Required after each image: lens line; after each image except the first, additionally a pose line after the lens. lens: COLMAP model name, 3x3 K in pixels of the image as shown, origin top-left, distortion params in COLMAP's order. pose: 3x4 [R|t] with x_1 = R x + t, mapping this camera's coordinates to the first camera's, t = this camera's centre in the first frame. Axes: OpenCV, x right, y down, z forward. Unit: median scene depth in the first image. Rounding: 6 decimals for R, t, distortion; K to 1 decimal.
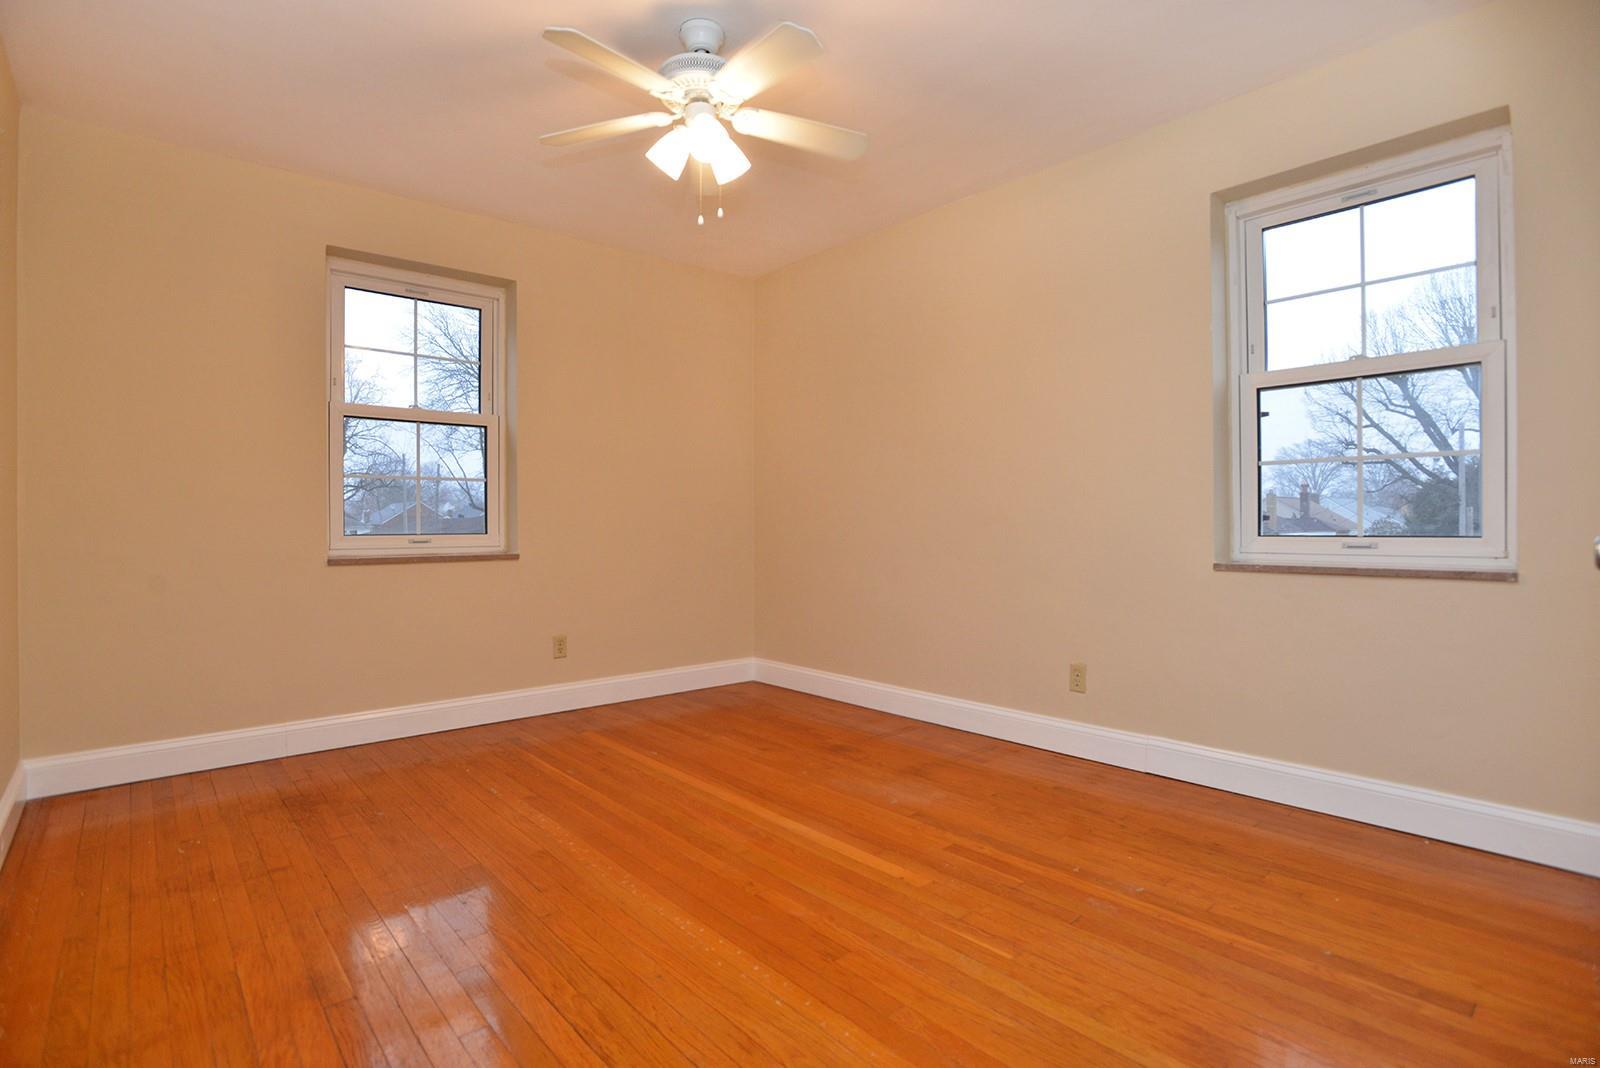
lens RADIAL K [[784.5, 0, 802.5], [0, 784.5, 531.2], [0, 0, 1]] dist [-0.001163, 0.000238]
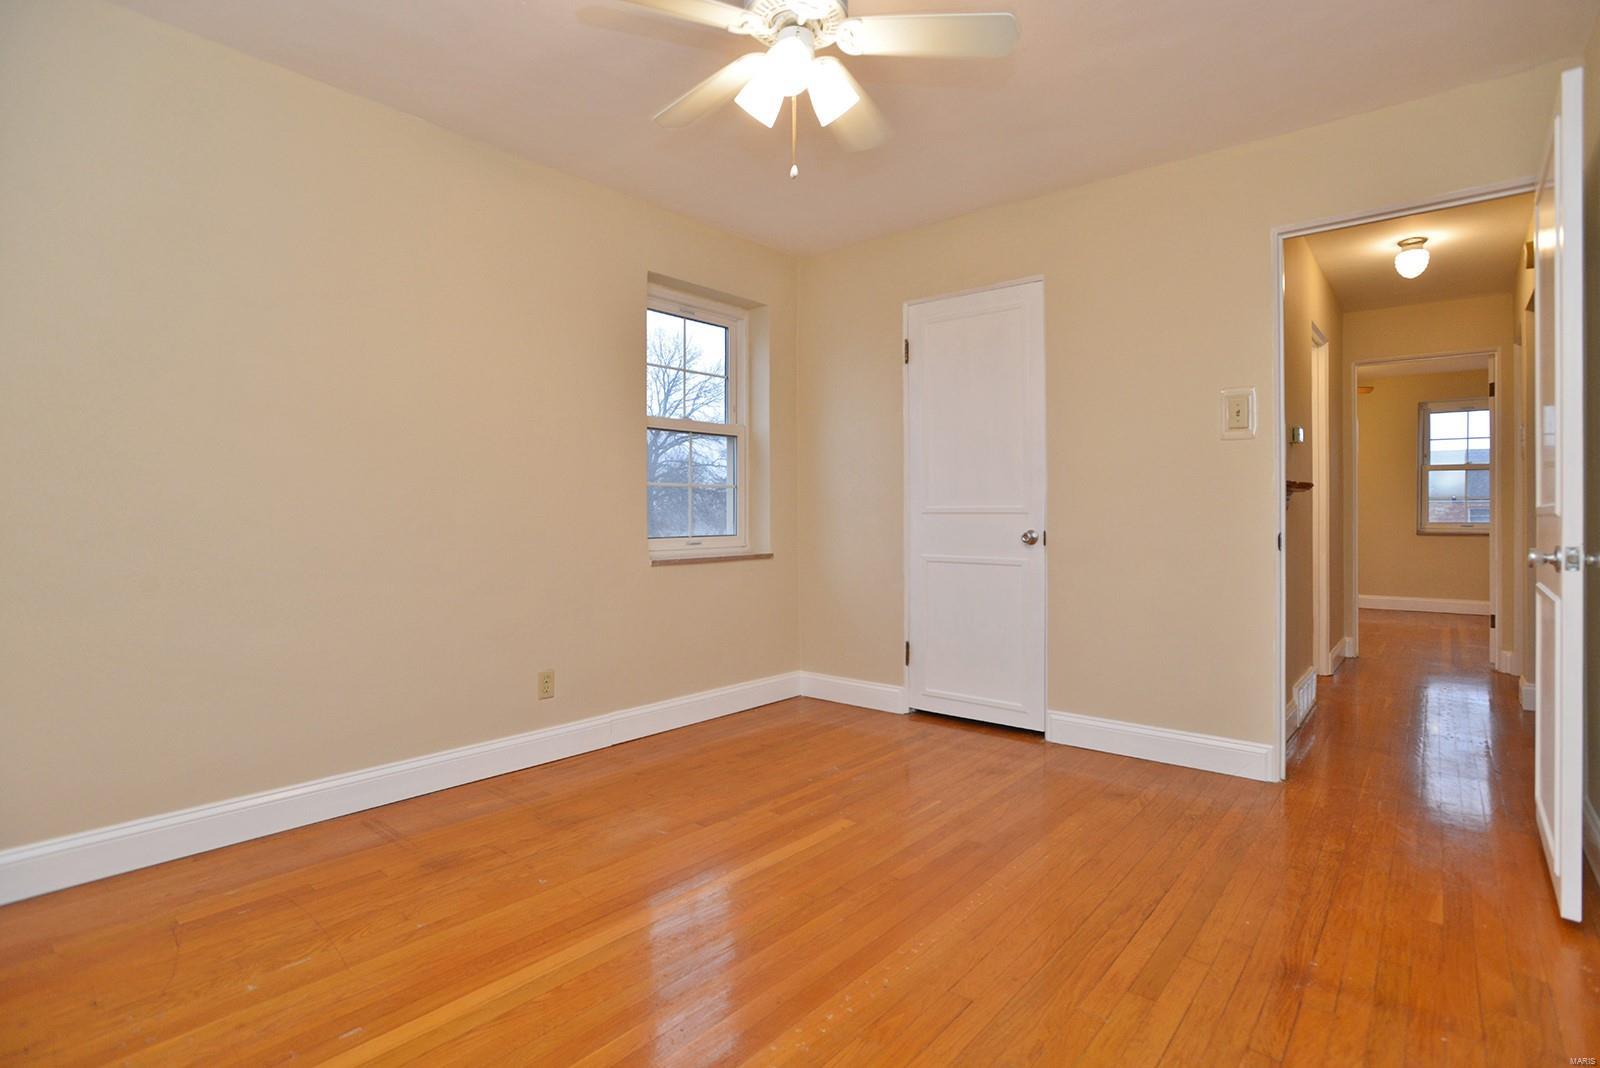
lens RADIAL K [[784.5, 0, 802.5], [0, 784.5, 531.2], [0, 0, 1]] dist [-0.001163, 0.000238]
pose [[-0.176203, 0.005331, 0.984339, -0.940807], [-0.002127, 0.999981, -0.005796, -0.008142], [-0.984352, -0.003115, -0.176188, 1.136219]]
